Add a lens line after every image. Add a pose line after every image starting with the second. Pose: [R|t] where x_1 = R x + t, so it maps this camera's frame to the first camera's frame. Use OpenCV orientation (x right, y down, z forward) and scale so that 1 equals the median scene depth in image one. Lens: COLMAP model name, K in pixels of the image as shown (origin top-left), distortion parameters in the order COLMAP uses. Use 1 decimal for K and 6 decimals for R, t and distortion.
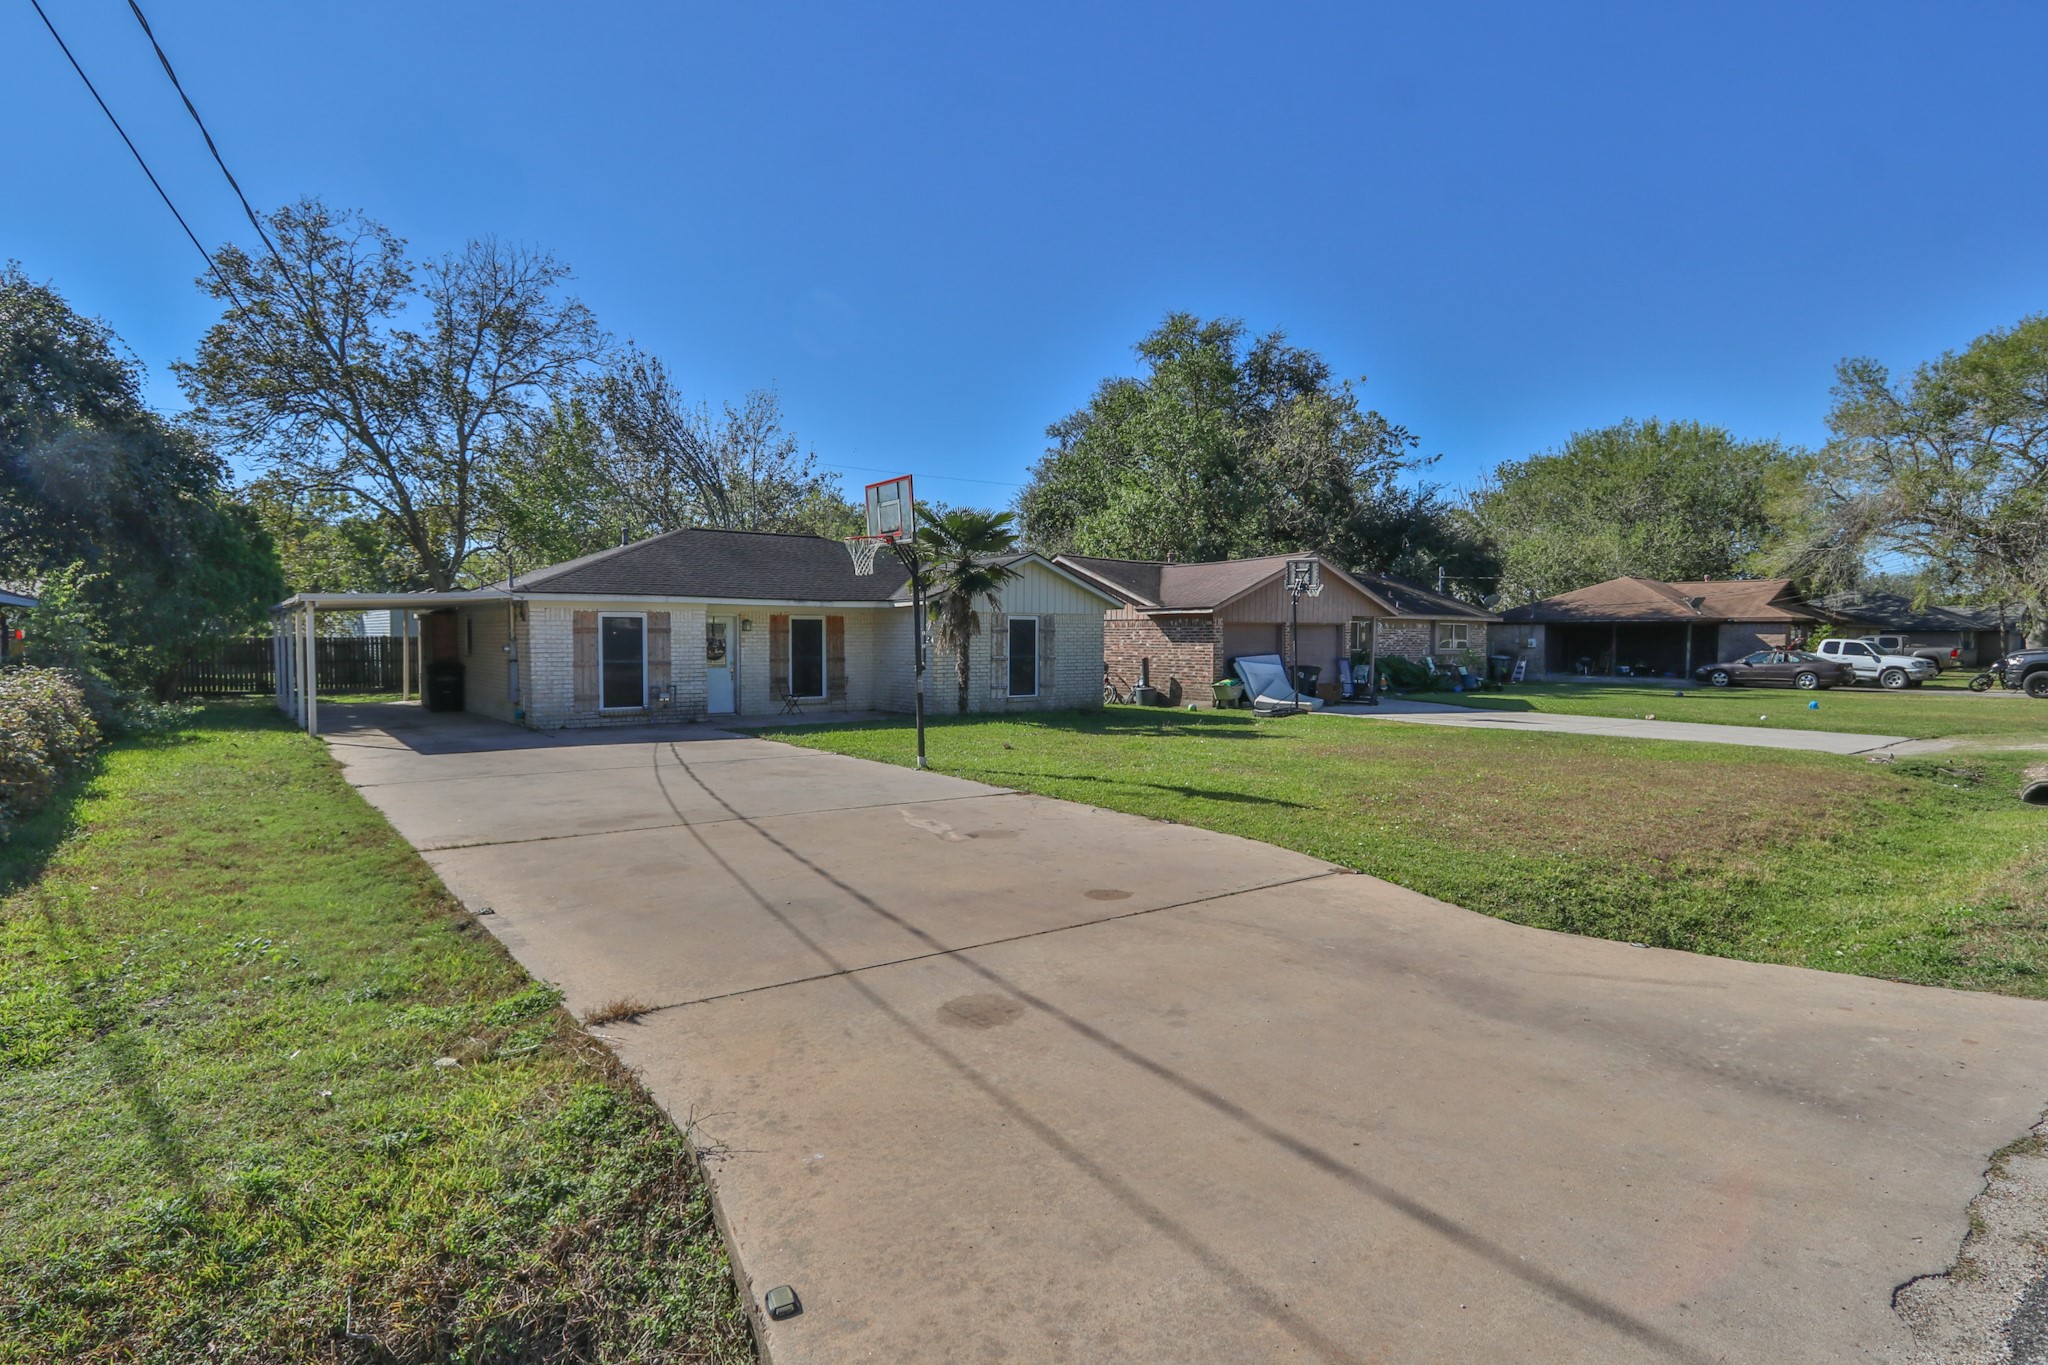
lens RADIAL K [[1066.5, 0, 1034.9], [0, 1066.5, 667.8], [0, 0, 1]] dist [-0.014681, 0.001614]
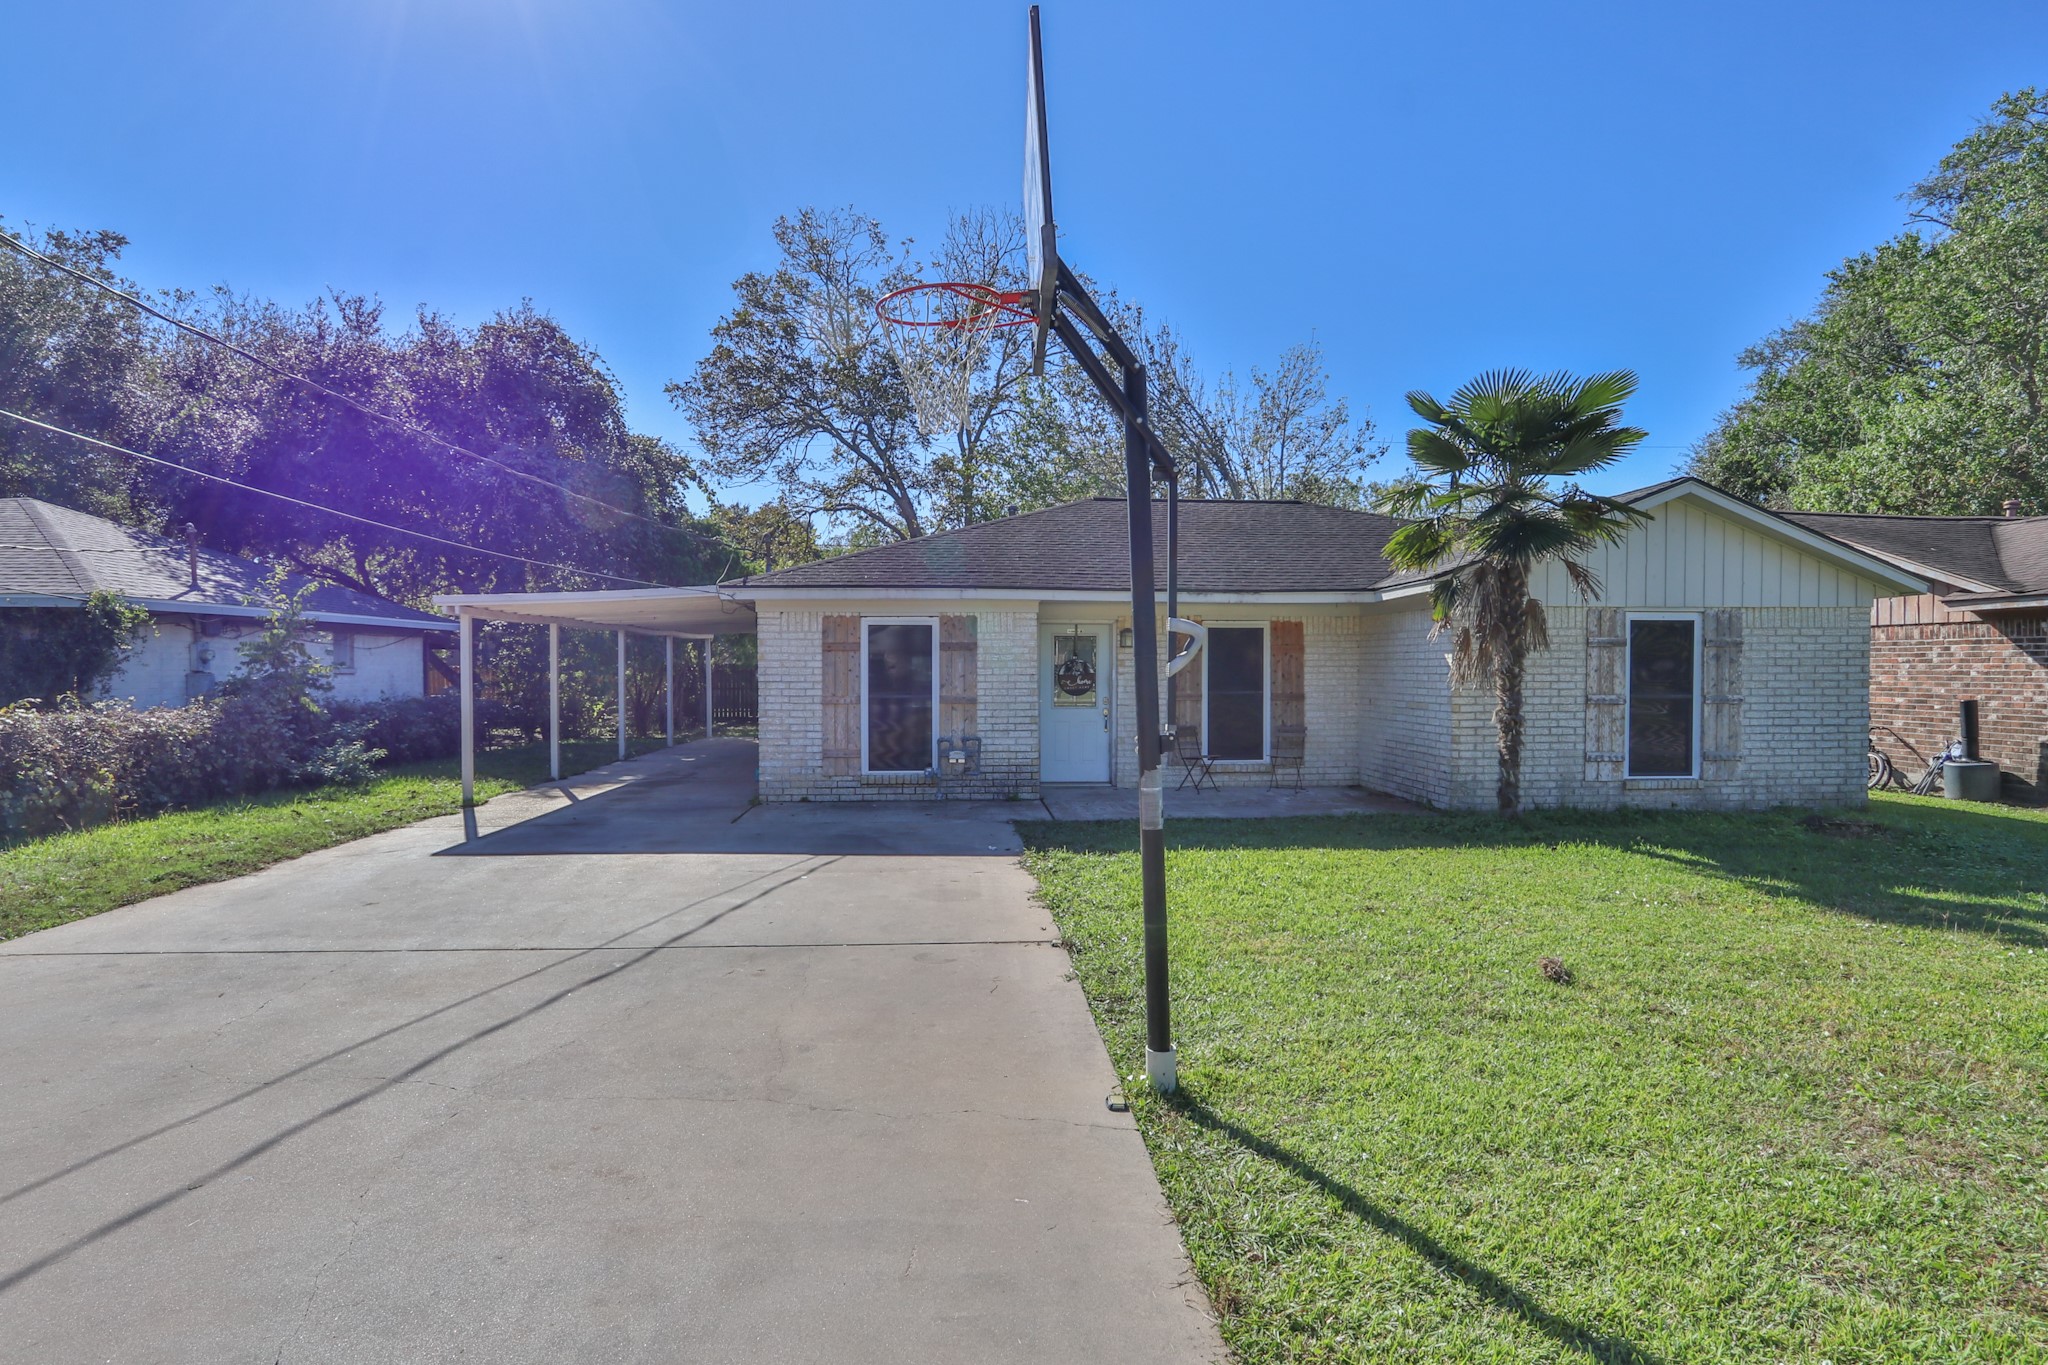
lens RADIAL K [[1066.5, 0, 1022.2], [0, 1066.5, 680.0], [0, 0, 1]] dist [-0.014681, 0.001614]
pose [[0.831546, 0.005738, -0.555426, 0.014334], [-0.014939, 0.999816, -0.012036, -0.007722], [0.555255, 0.018306, 0.831479, 0.434810]]
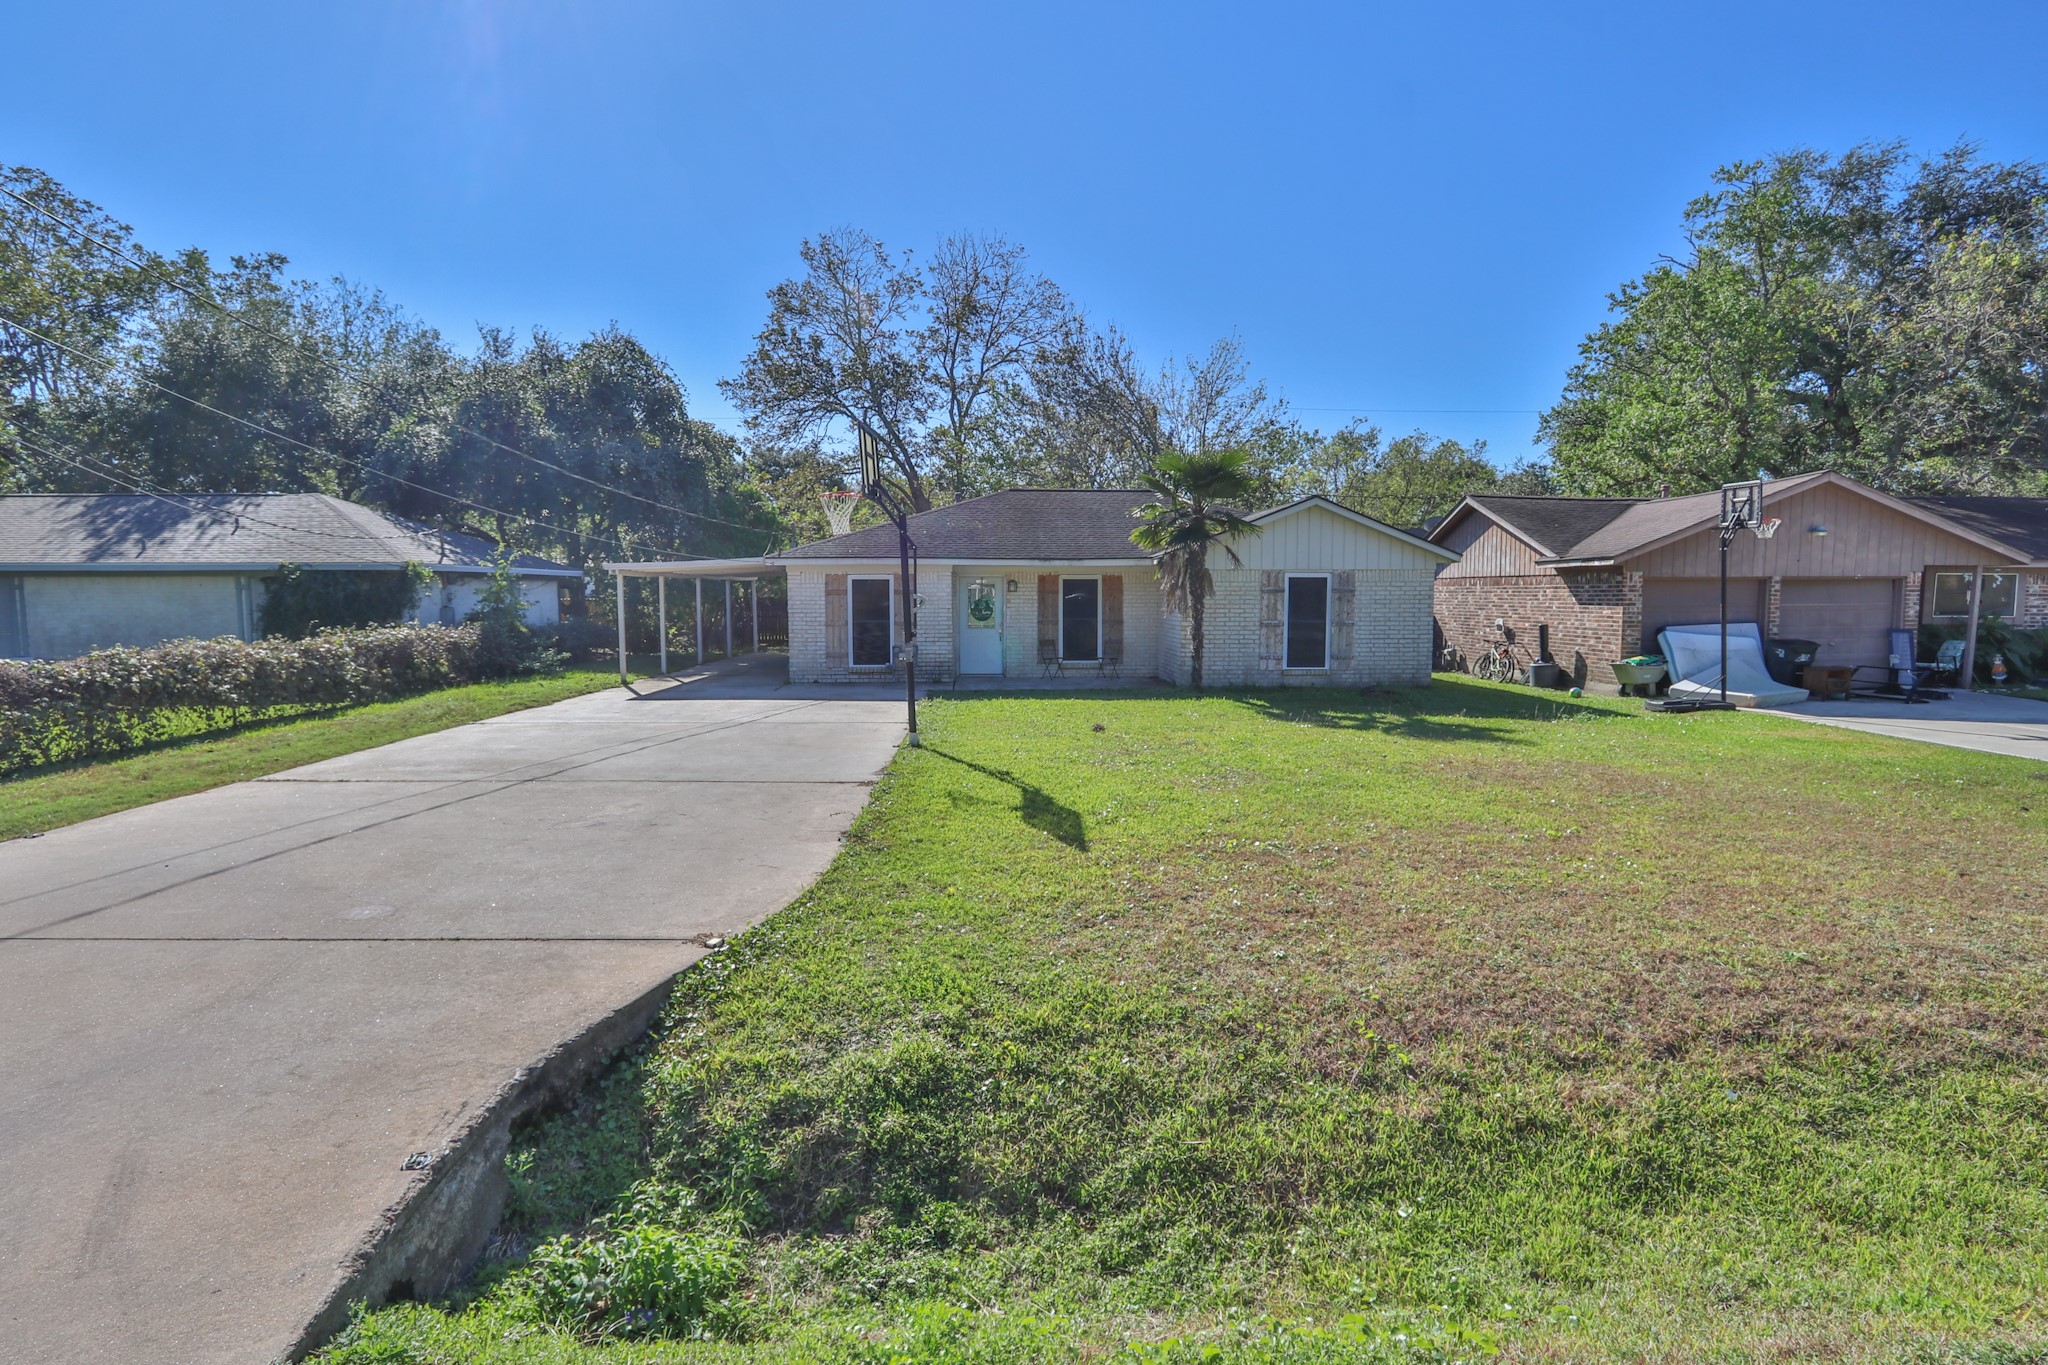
lens RADIAL K [[1066.5, 0, 1019.3], [0, 1066.5, 673.5], [0, 0, 1]] dist [-0.014681, 0.001614]
pose [[0.810904, 0.041495, -0.583706, 0.292905], [-0.015364, 0.998649, 0.049649, -0.007760], [0.584977, -0.031292, 0.810446, 0.188702]]
